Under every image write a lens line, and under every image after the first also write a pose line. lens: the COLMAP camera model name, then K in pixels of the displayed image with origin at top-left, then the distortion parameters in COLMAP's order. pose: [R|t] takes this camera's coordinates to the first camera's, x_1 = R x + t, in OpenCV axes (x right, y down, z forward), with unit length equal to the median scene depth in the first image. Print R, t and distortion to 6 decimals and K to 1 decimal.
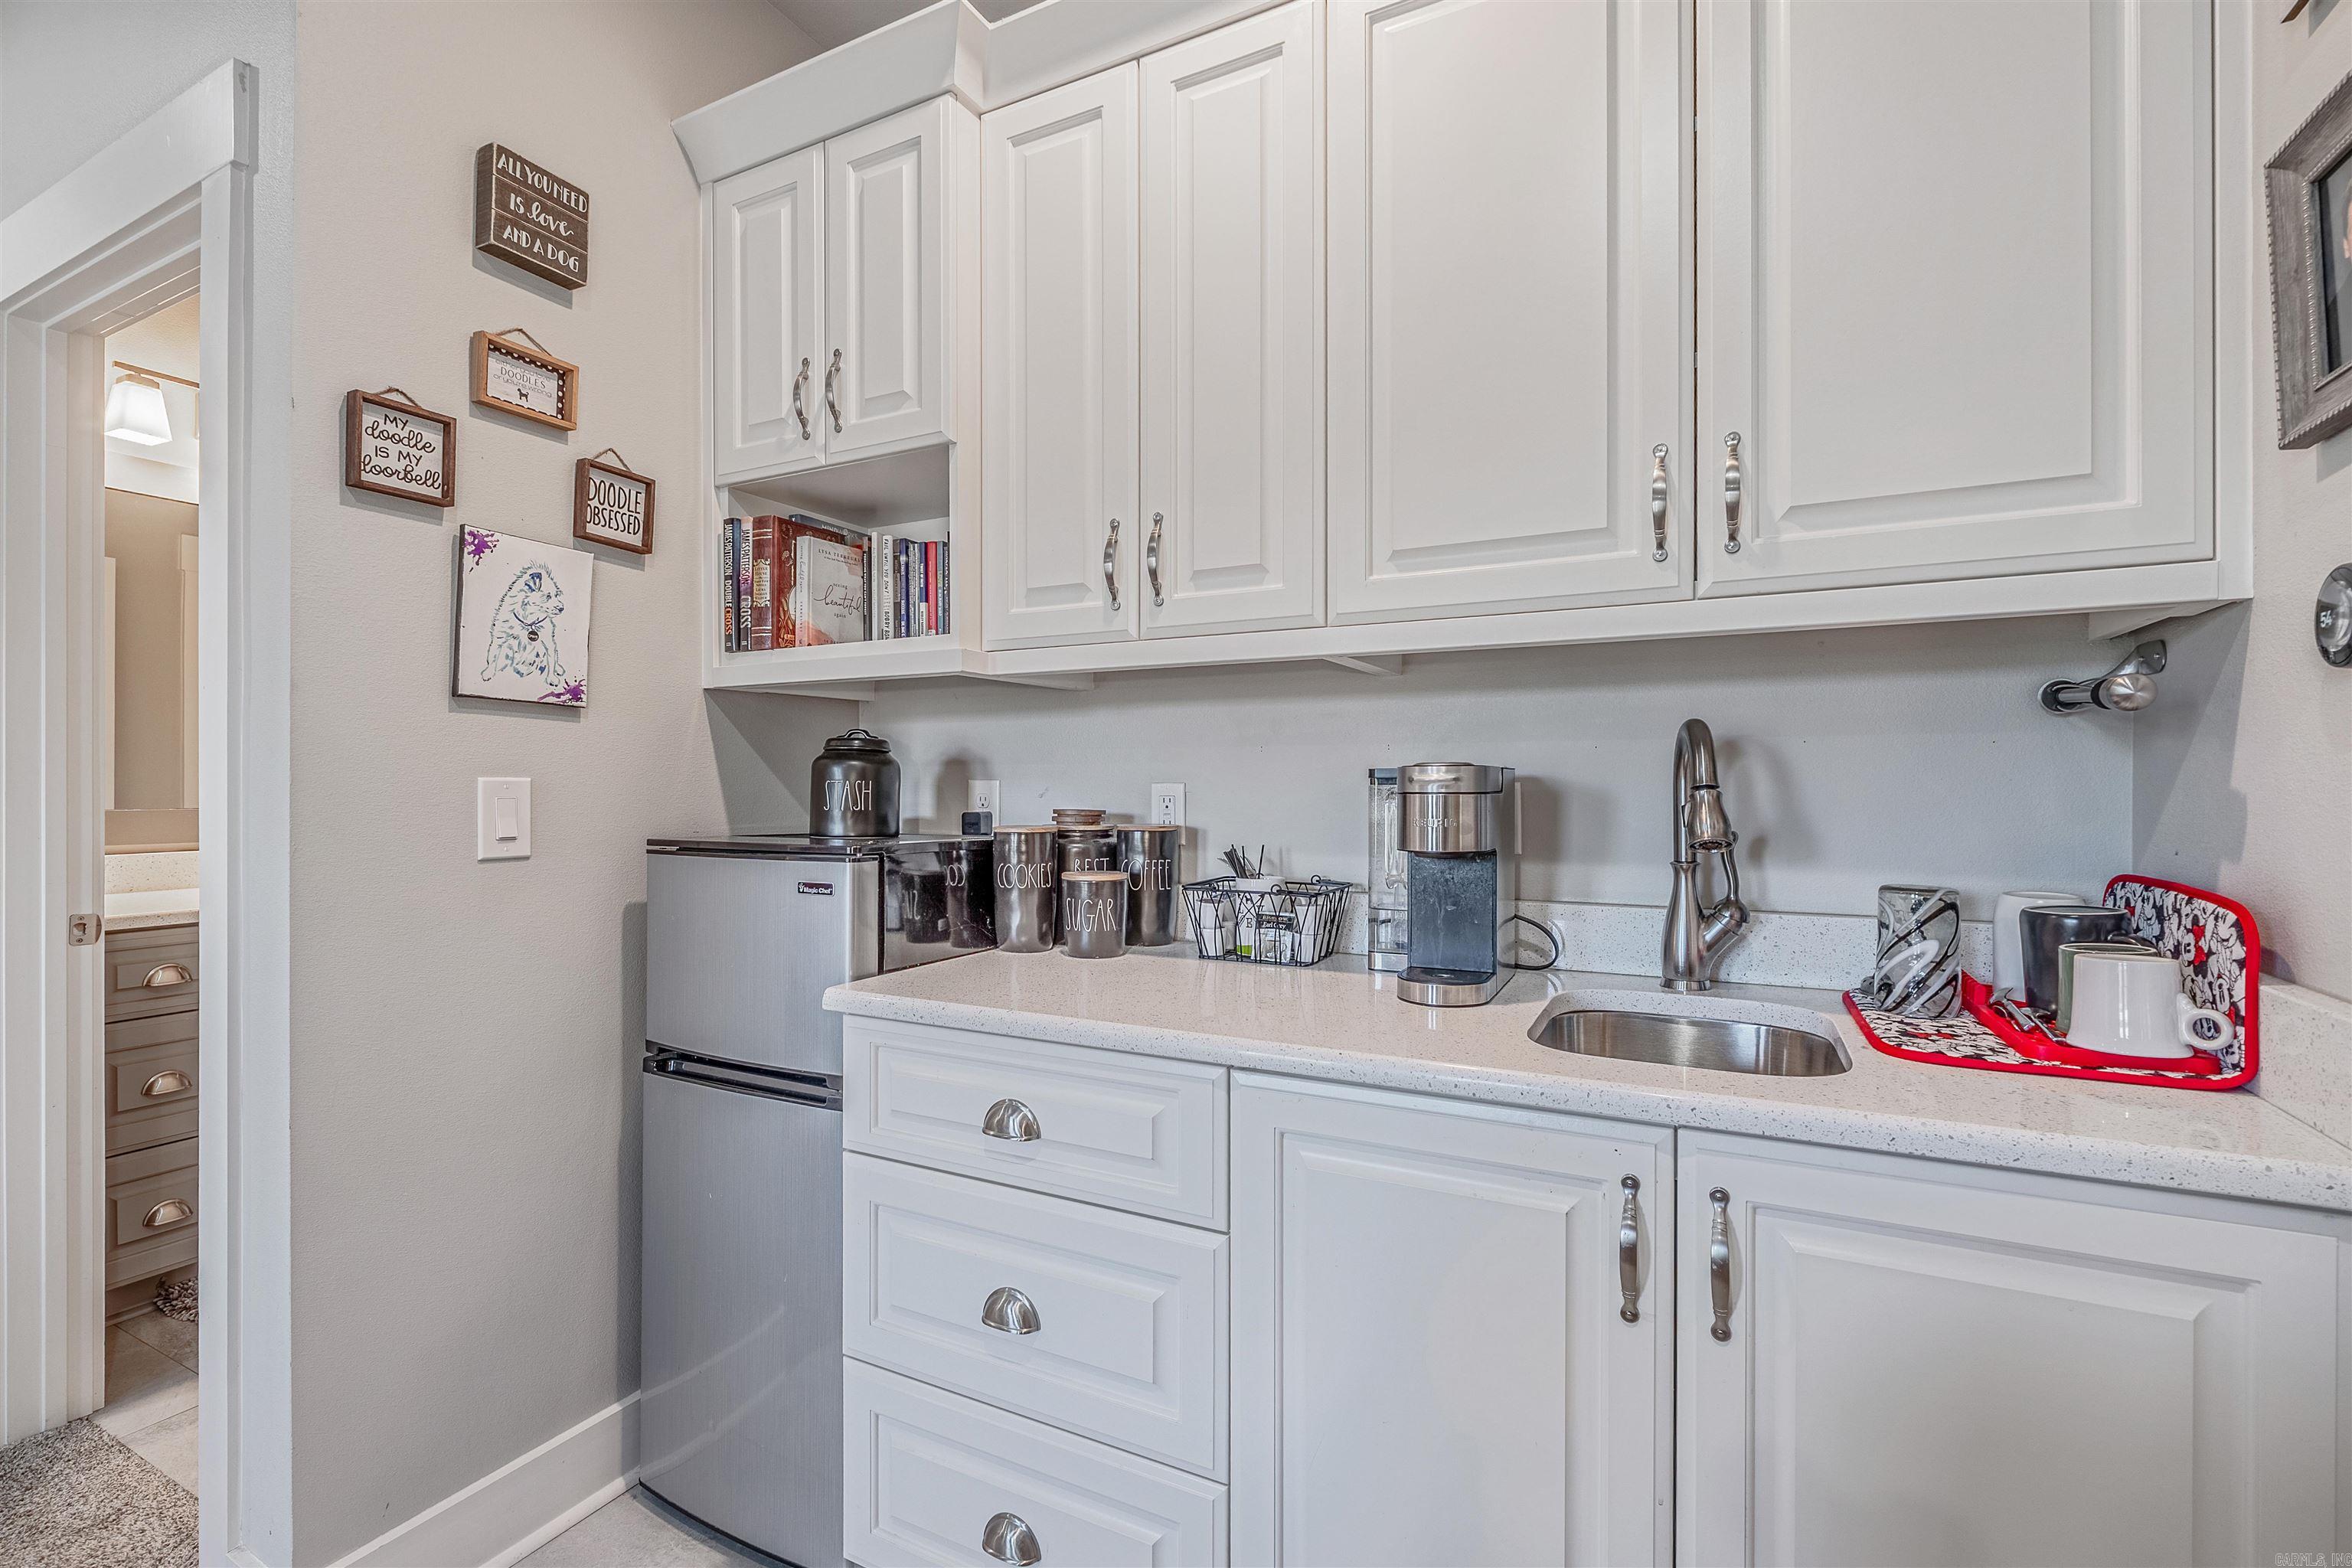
lens RADIAL K [[1027.8, 0, 1172.3], [0, 1027.8, 786.5], [0, 0, 1]] dist [-0.000135, 0.000010]
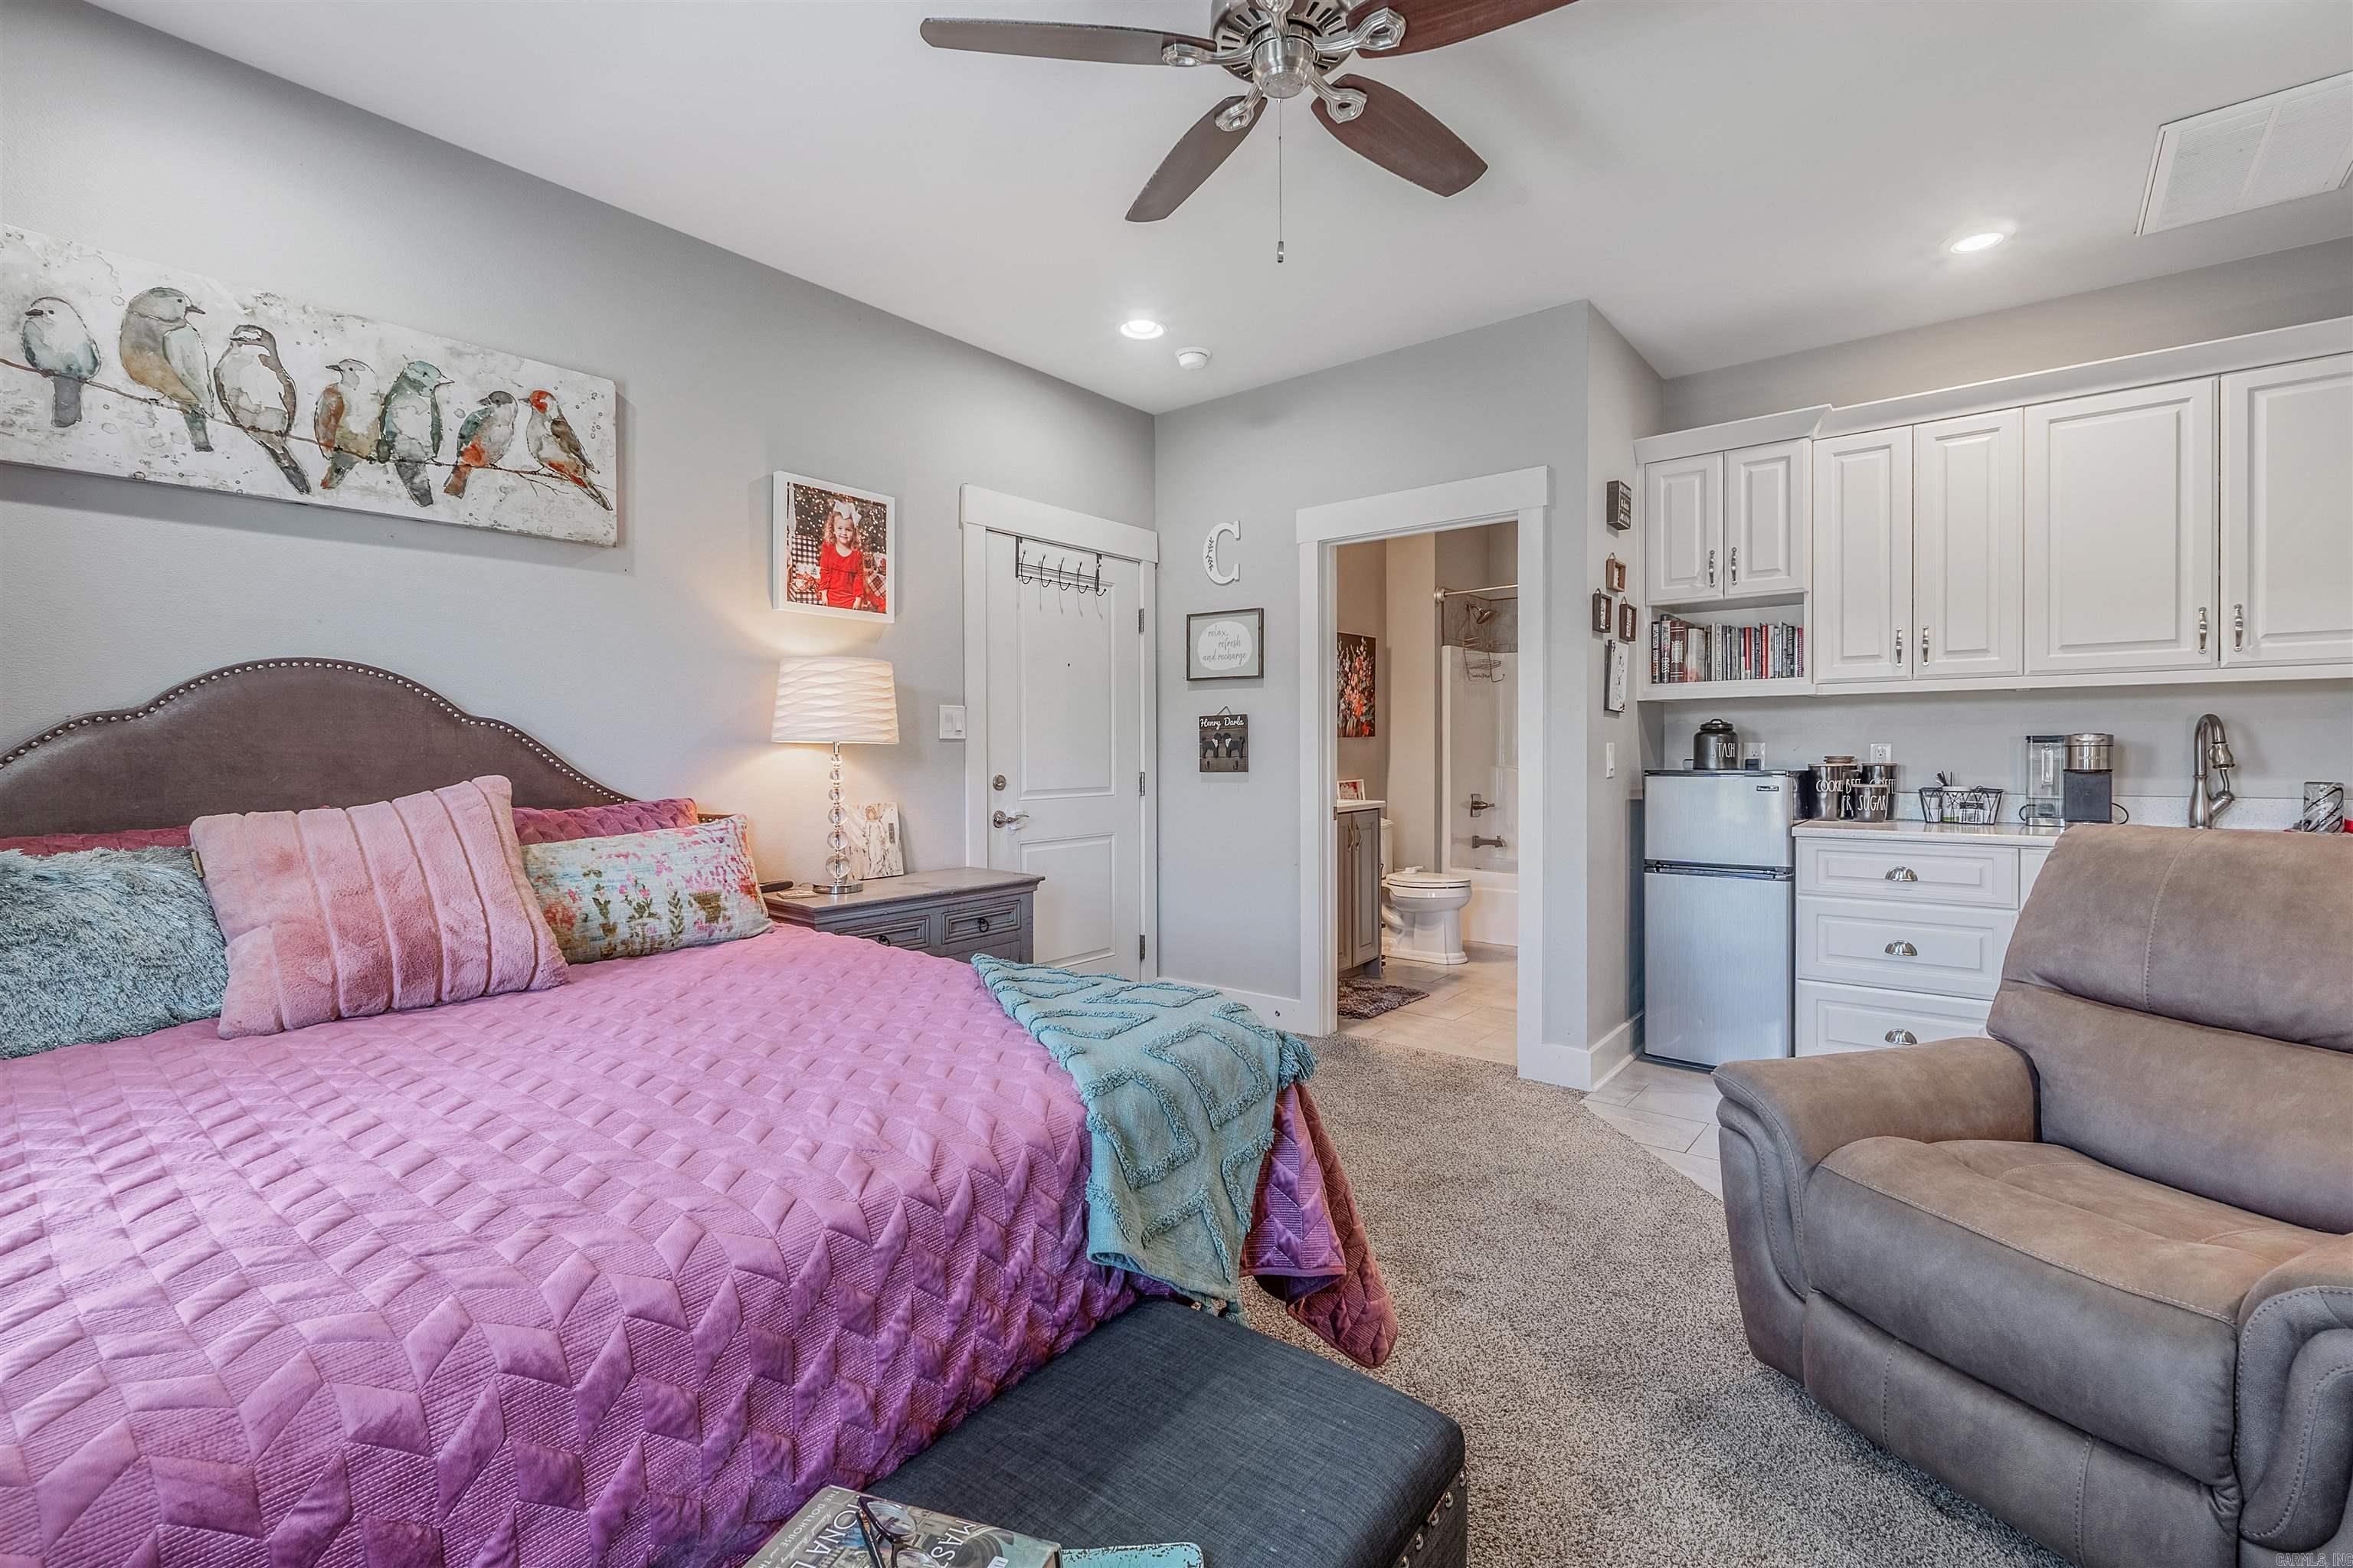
lens RADIAL K [[1031.7, 0, 1171.4], [0, 1031.7, 764.2], [0, 0, 1]] dist [-0.003548, -0.000356]
pose [[0.980473, -0.005170, -0.196586, -1.163737], [0.007539, 0.999908, 0.011303, 0.004867], [0.196510, -0.012564, 0.980421, -1.518540]]
